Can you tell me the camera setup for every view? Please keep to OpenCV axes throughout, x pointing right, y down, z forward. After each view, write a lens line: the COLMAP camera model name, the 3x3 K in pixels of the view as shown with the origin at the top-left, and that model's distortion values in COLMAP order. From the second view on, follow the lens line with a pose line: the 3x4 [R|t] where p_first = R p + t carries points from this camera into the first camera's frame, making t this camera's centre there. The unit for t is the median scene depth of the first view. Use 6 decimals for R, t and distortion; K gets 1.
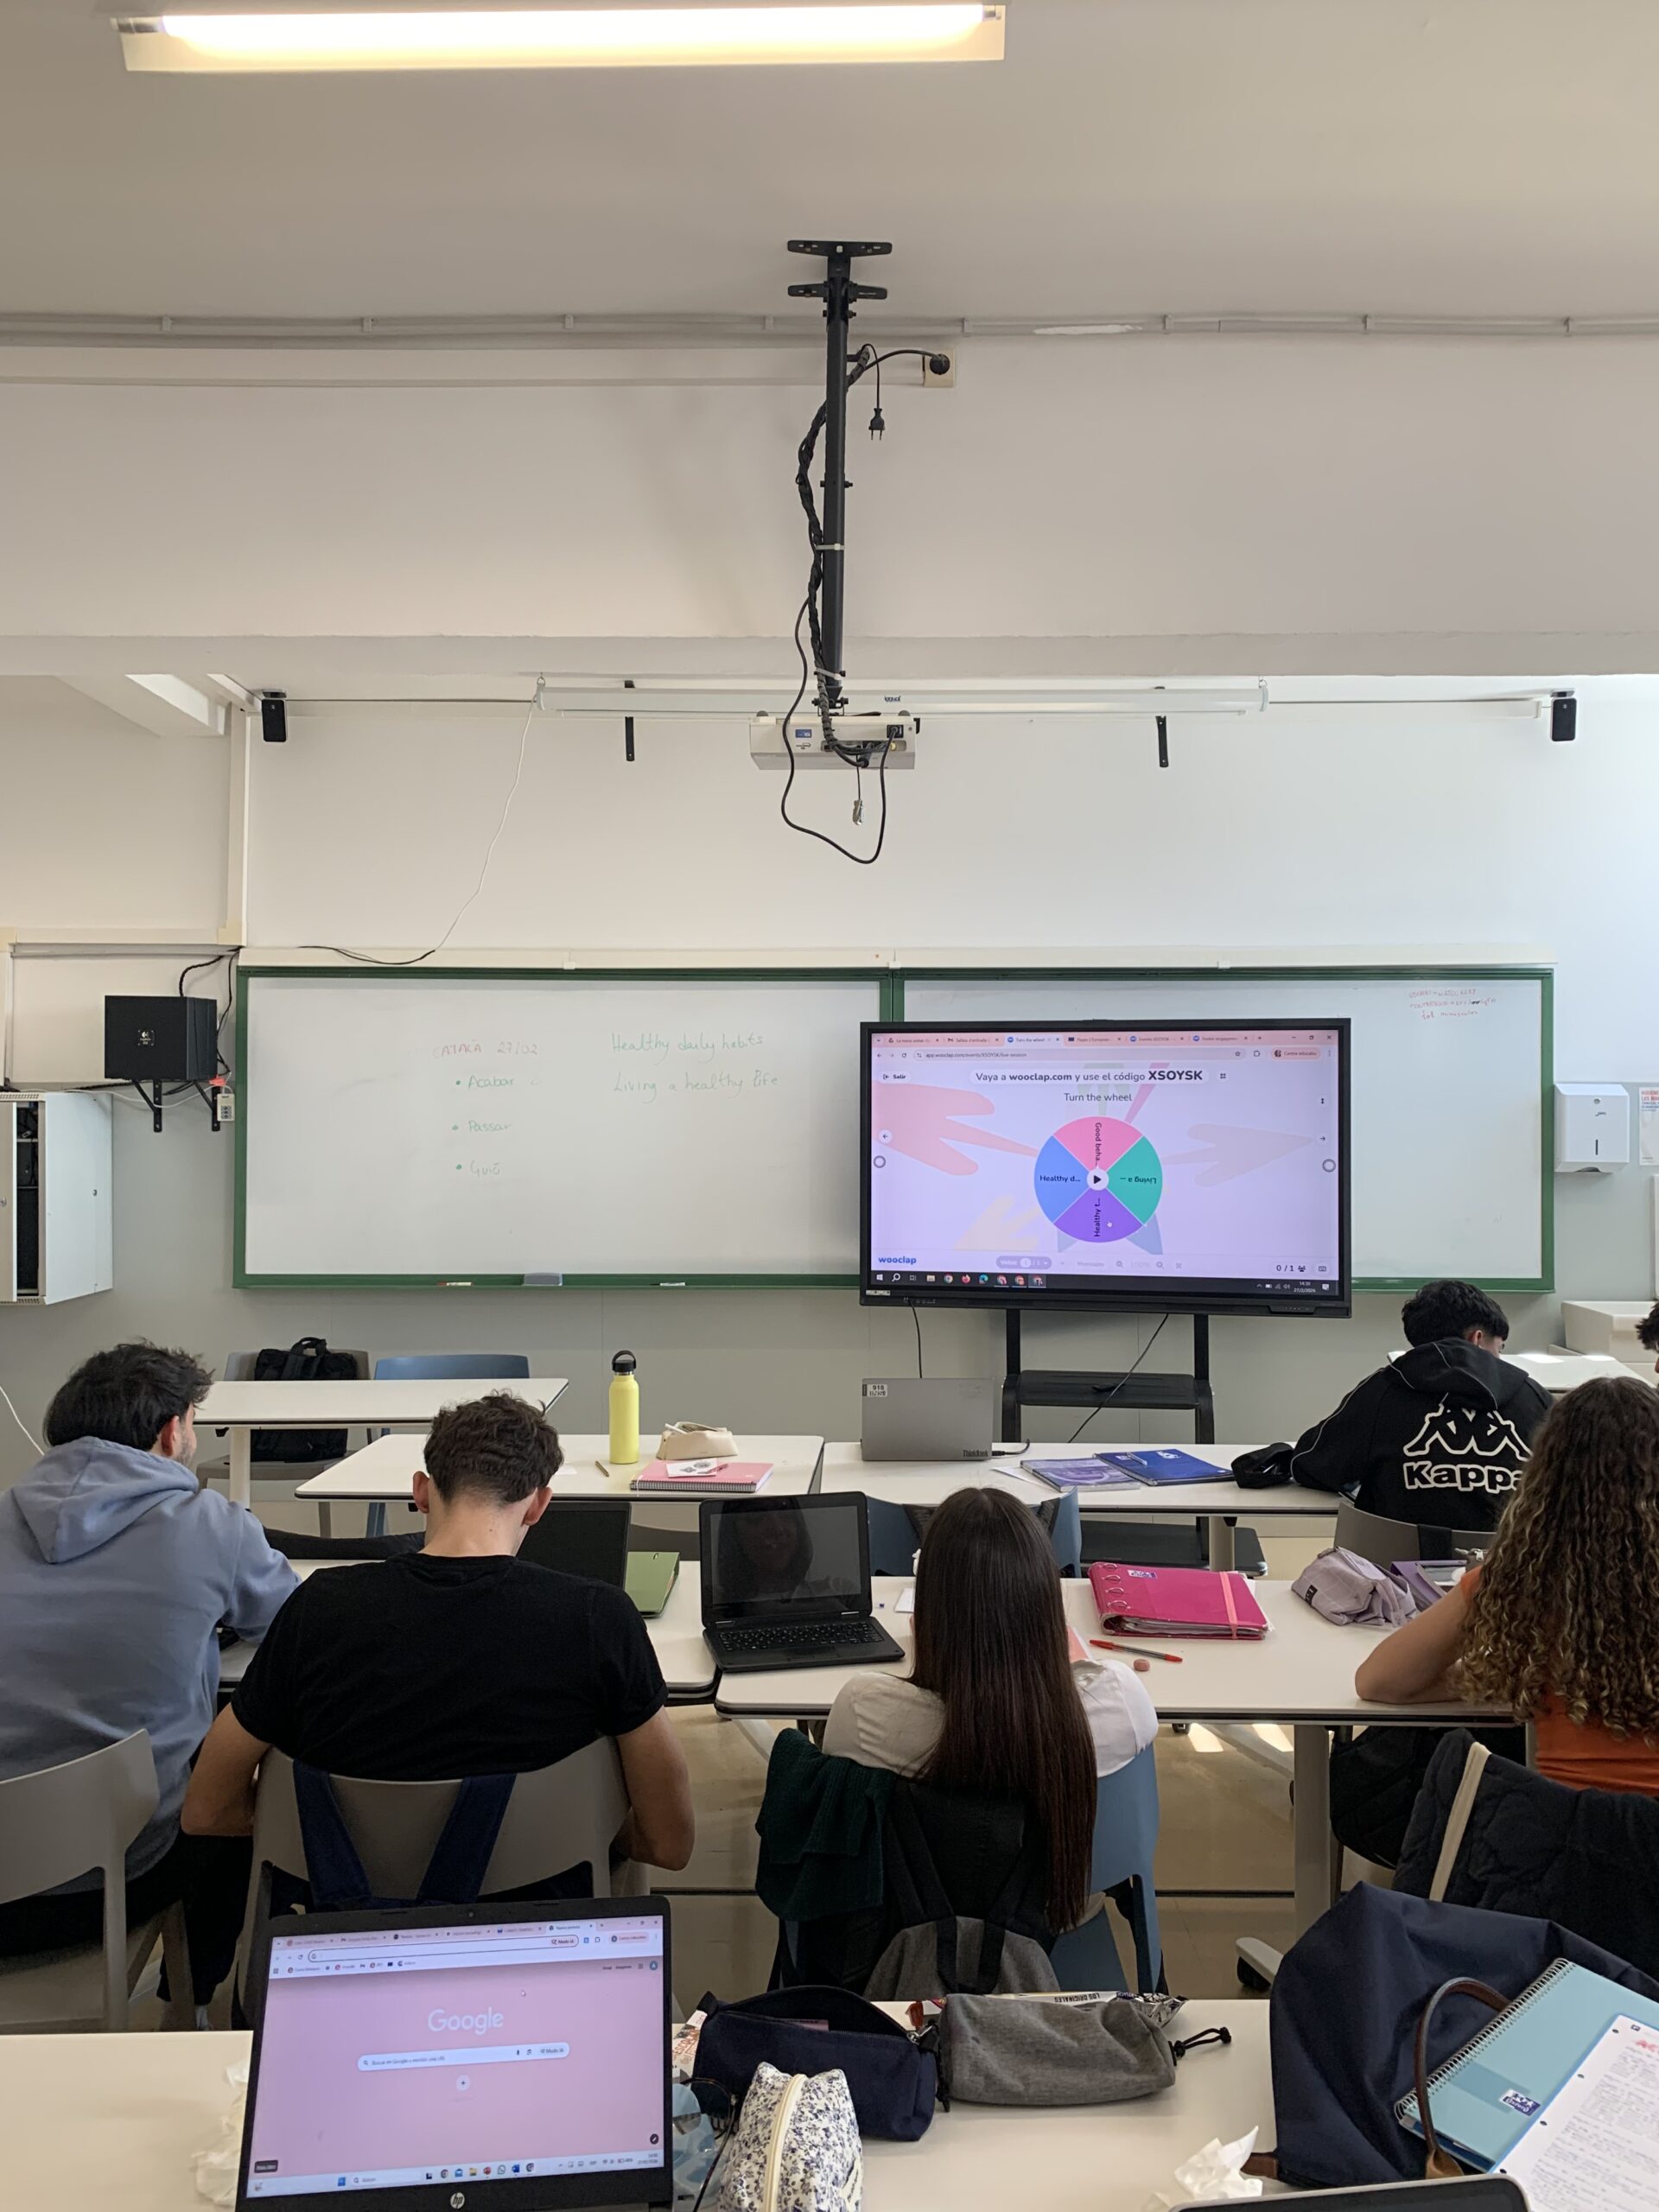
lens RADIAL K [[1811.0, 0, 829.5], [0, 1811.0, 1106.0], [0, 0, 1]] dist [0.025850, 0.004799]
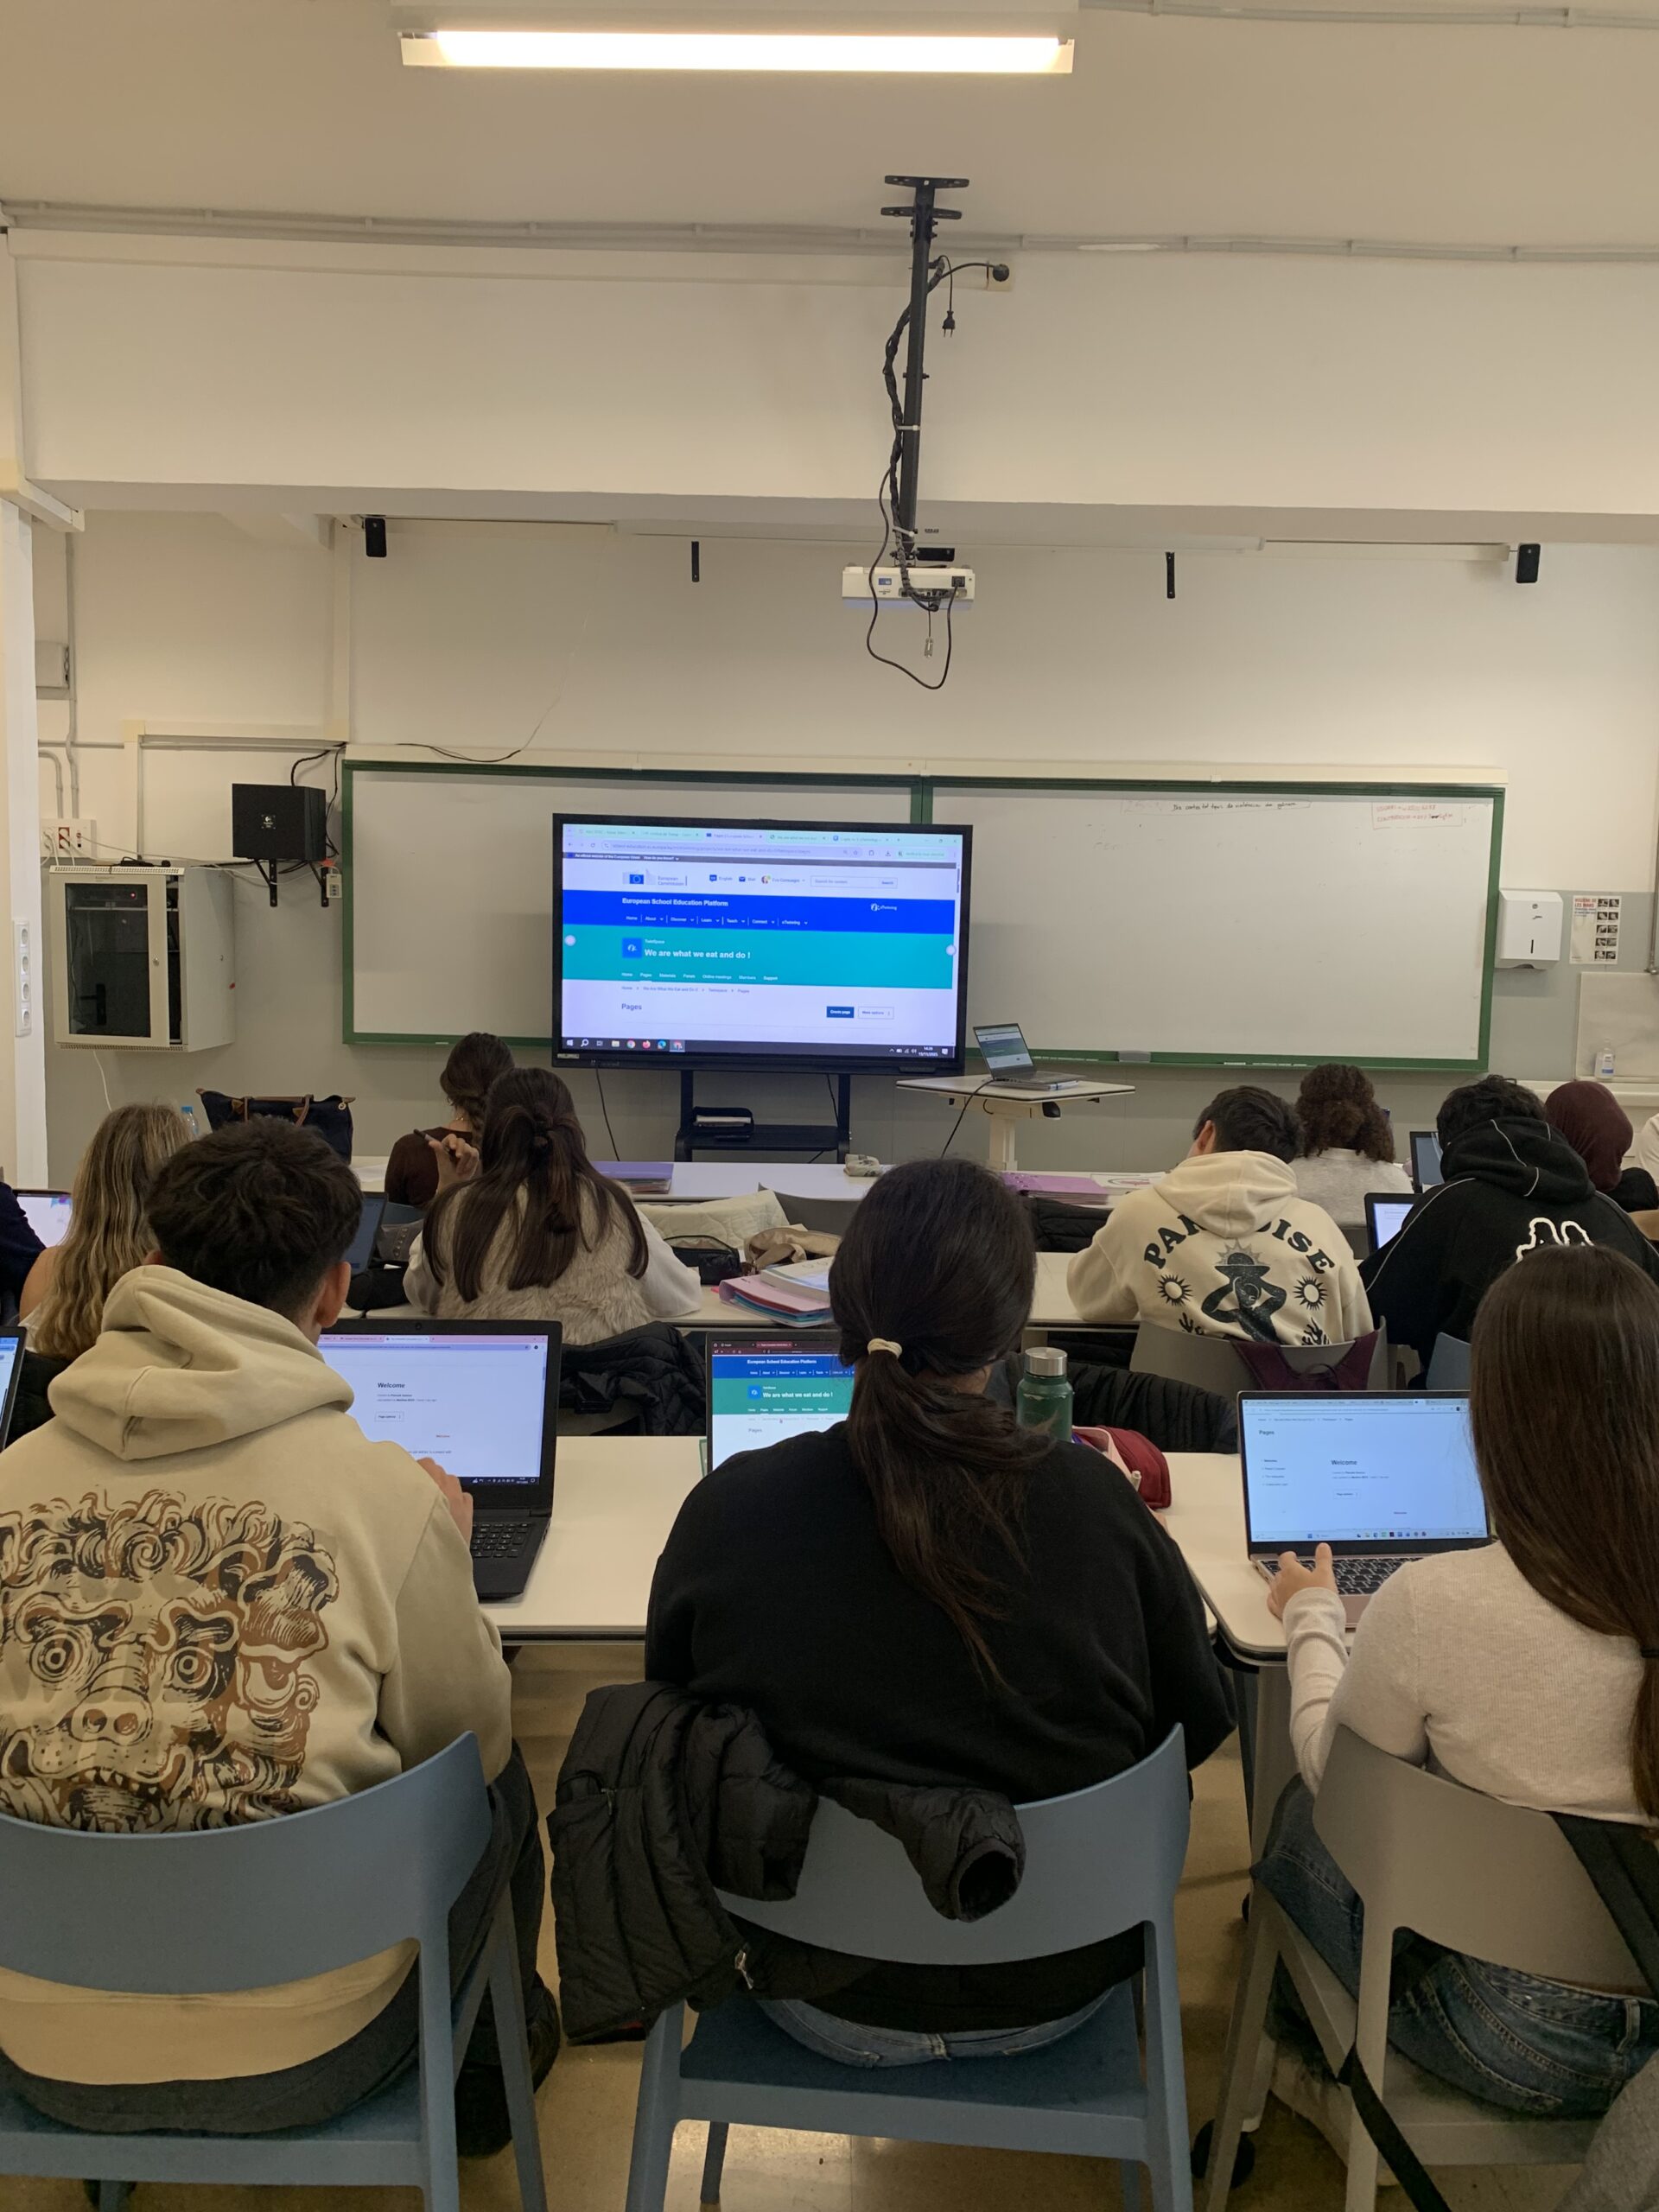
lens RADIAL K [[1811.0, 0, 829.5], [0, 1811.0, 1106.0], [0, 0, 1]] dist [0.025850, 0.004799]
pose [[0.999743, 0.021658, 0.006634, -0.030854], [-0.022226, 0.994456, 0.102778, 0.016155], [-0.004372, -0.102899, 0.994682, -0.167885]]
